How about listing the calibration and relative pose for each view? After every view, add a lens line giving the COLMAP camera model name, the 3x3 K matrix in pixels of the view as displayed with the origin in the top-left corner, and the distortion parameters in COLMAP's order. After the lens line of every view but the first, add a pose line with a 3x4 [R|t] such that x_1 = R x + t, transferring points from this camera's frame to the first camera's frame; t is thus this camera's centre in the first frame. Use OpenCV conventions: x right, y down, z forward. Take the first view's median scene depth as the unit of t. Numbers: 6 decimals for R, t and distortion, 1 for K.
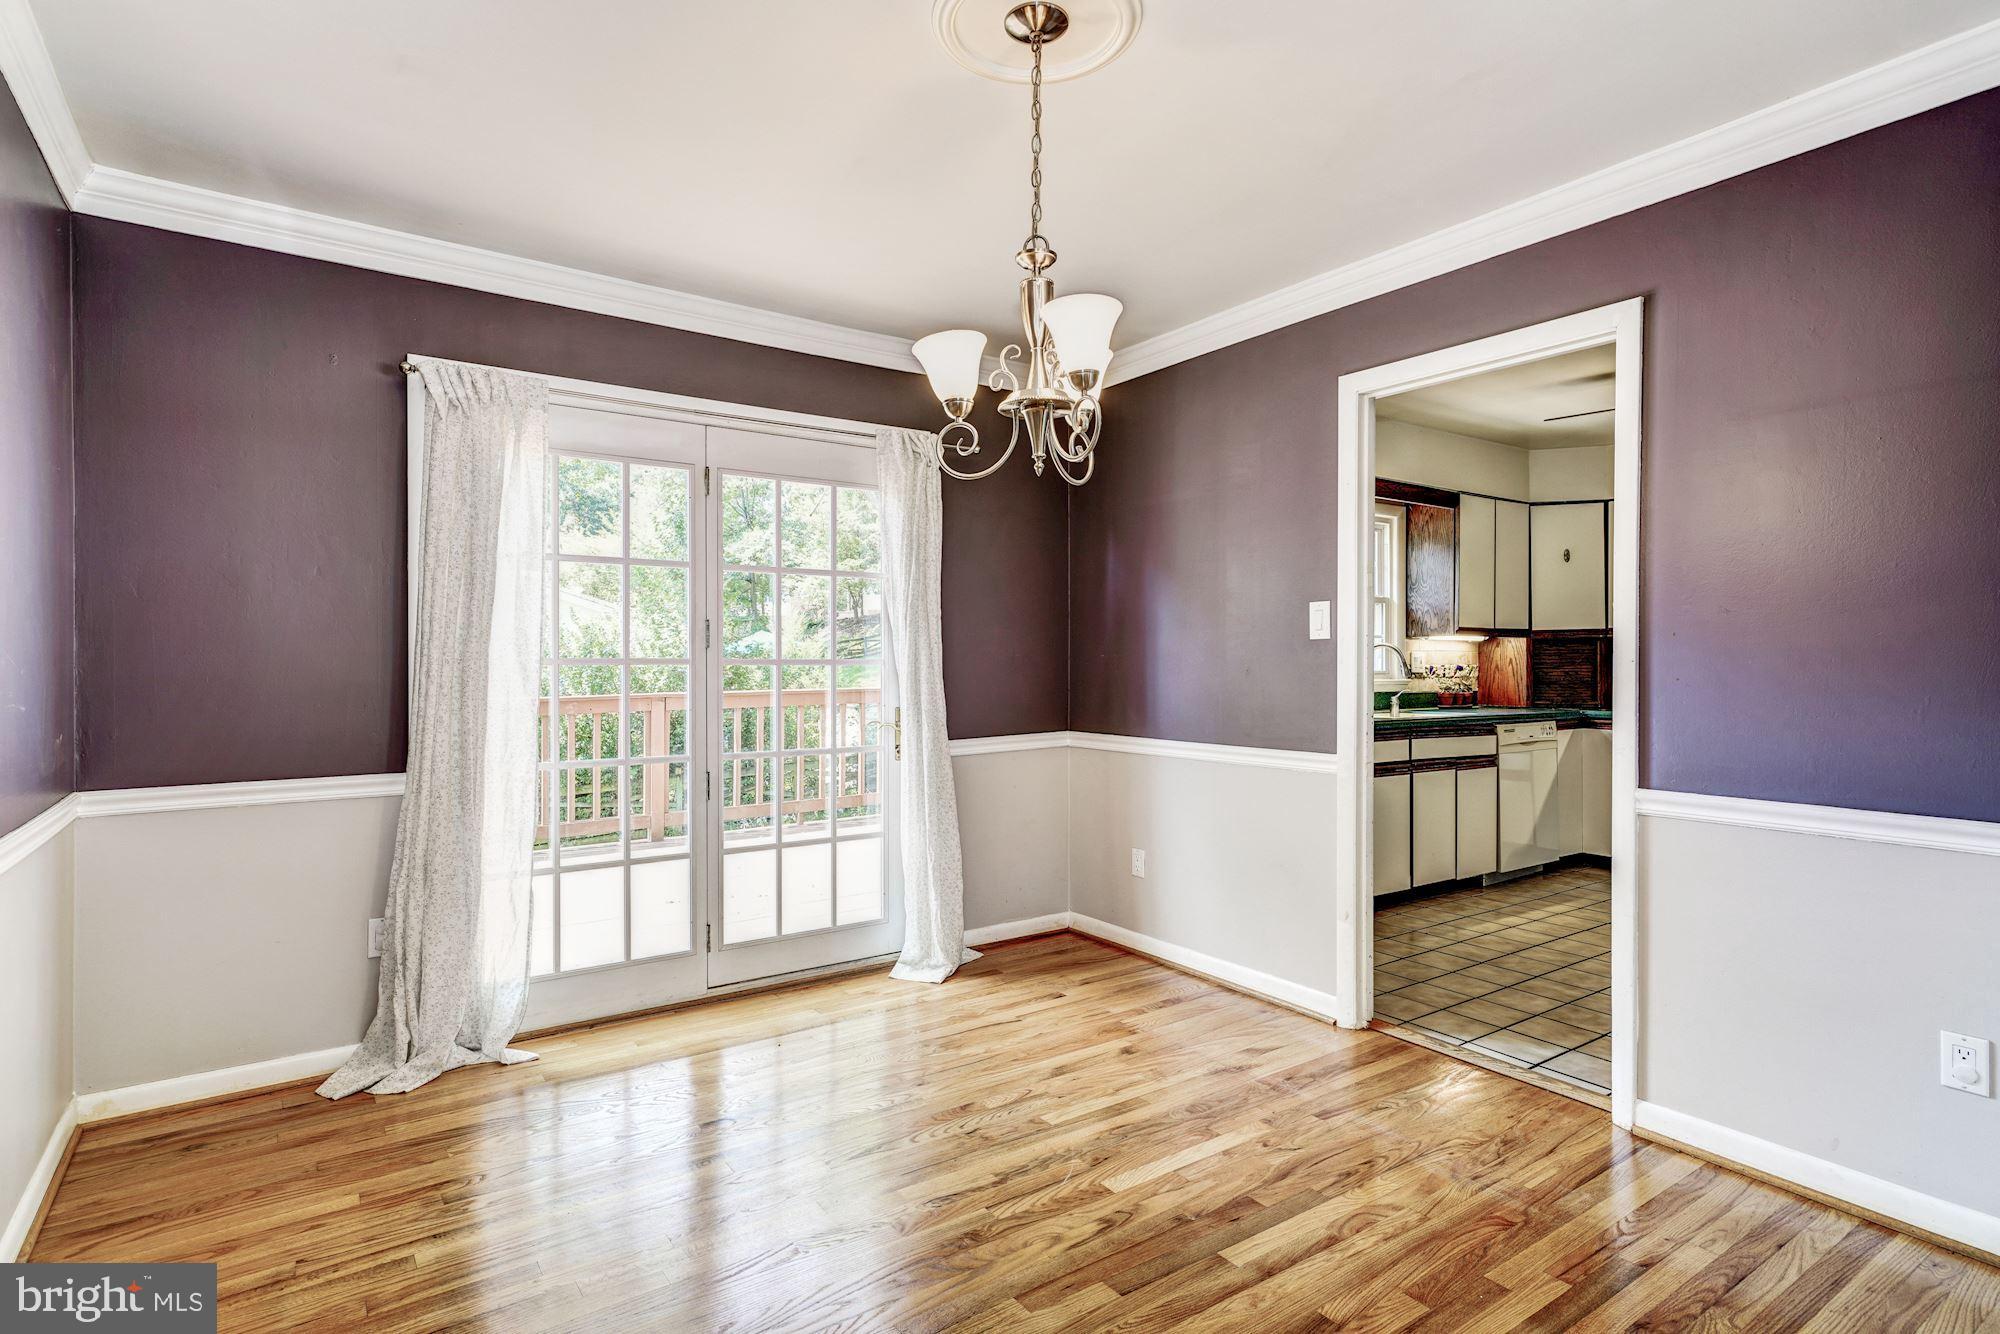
lens RADIAL K [[998.2, 0, 993.3], [0, 998.2, 670.1], [0, 0, 1]] dist [0.004431, 0.001426]
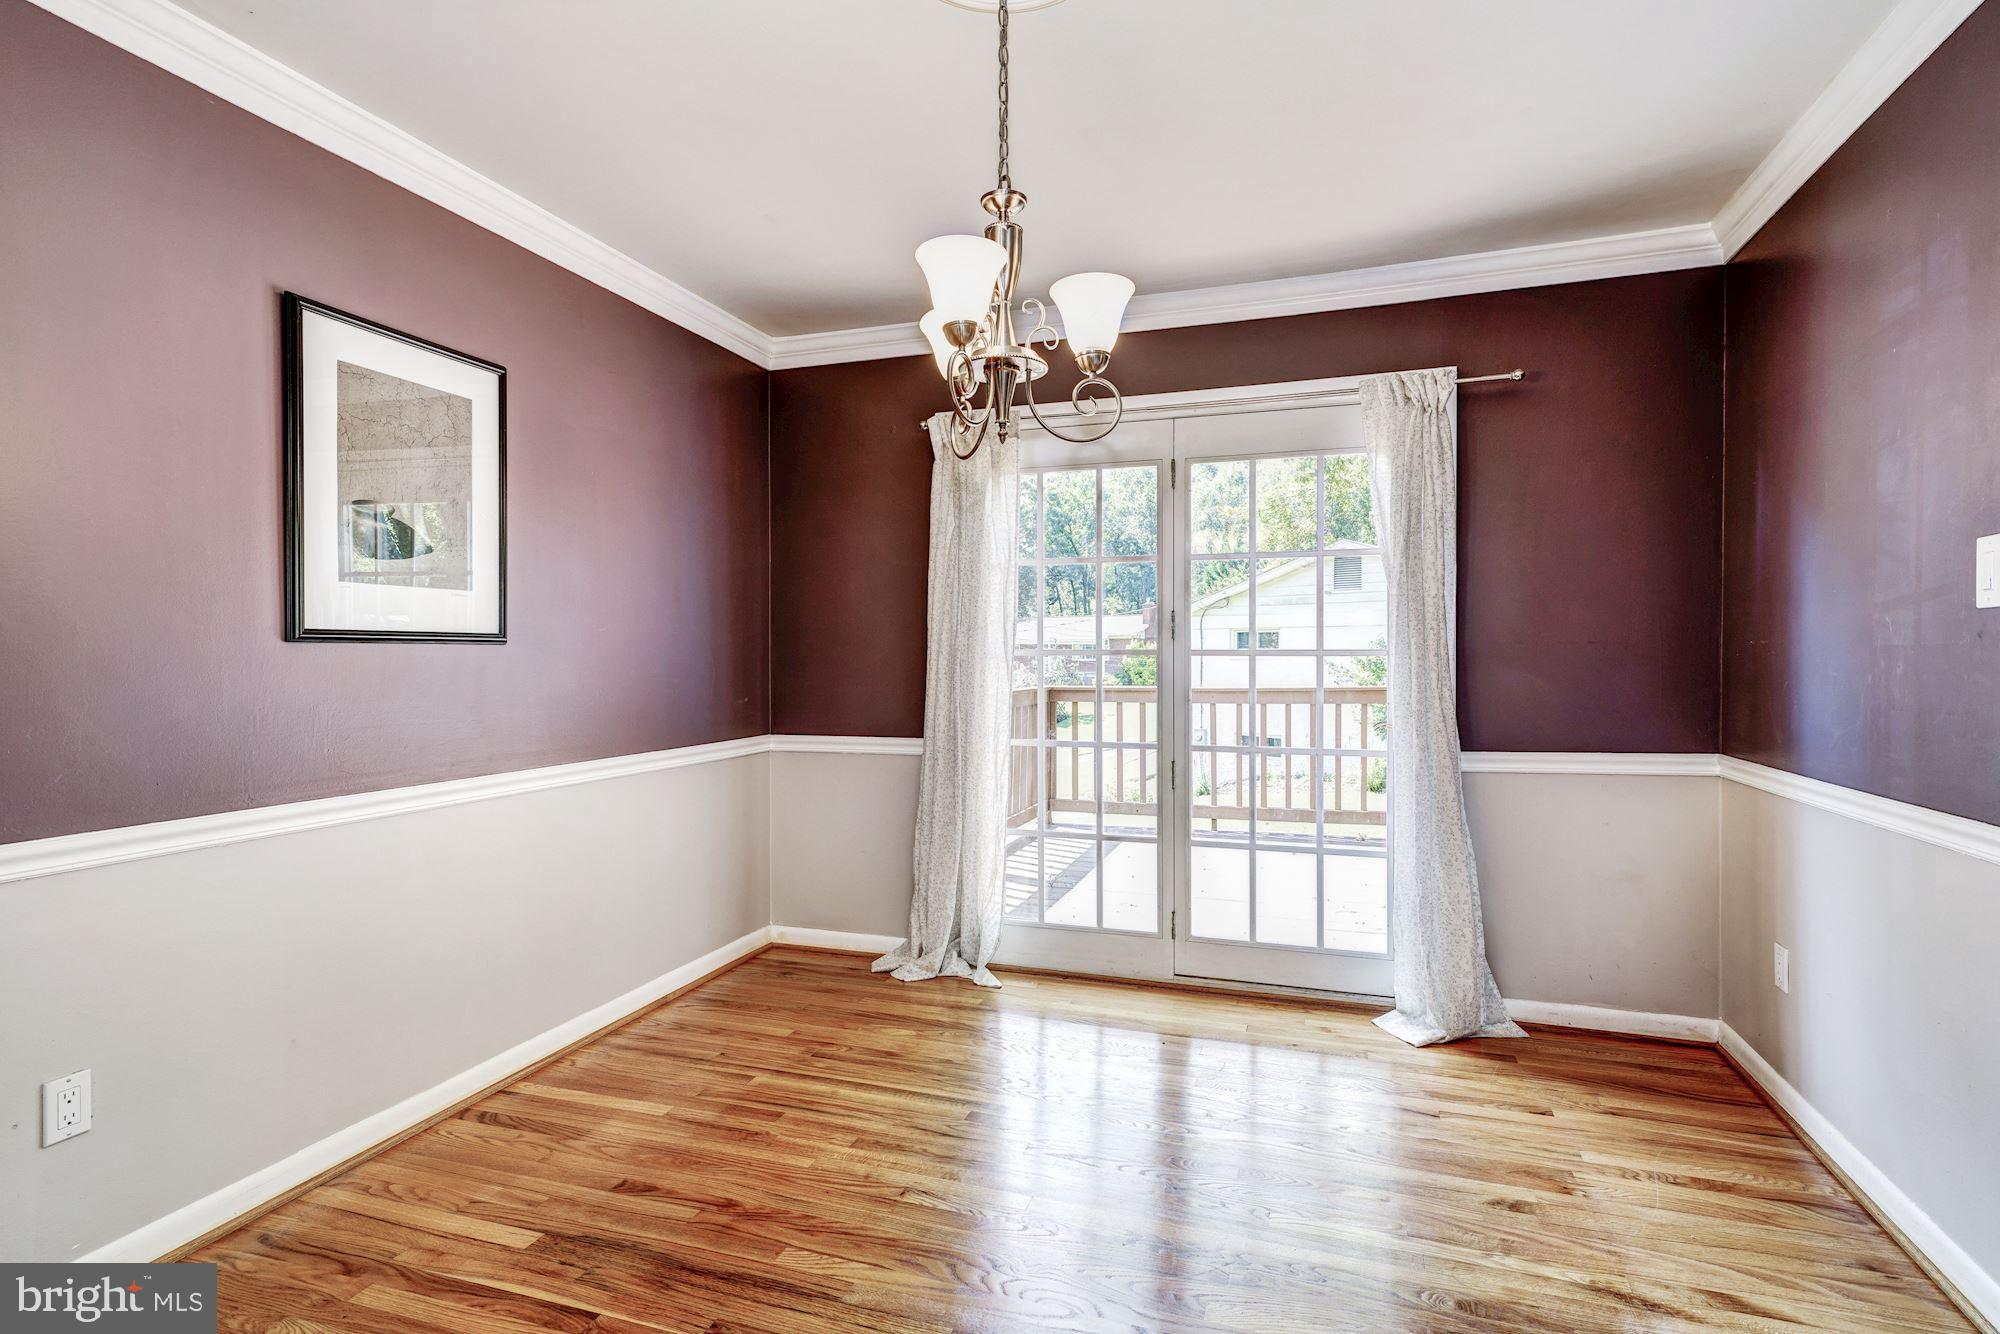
lens RADIAL K [[998.2, 0, 993.3], [0, 998.2, 670.1], [0, 0, 1]] dist [0.004431, 0.001426]
pose [[0.591213, 0.012040, -0.806426, 0.392119], [-0.006581, 0.999927, 0.010105, 0.000324], [0.806489, -0.000667, 0.591249, 0.236468]]
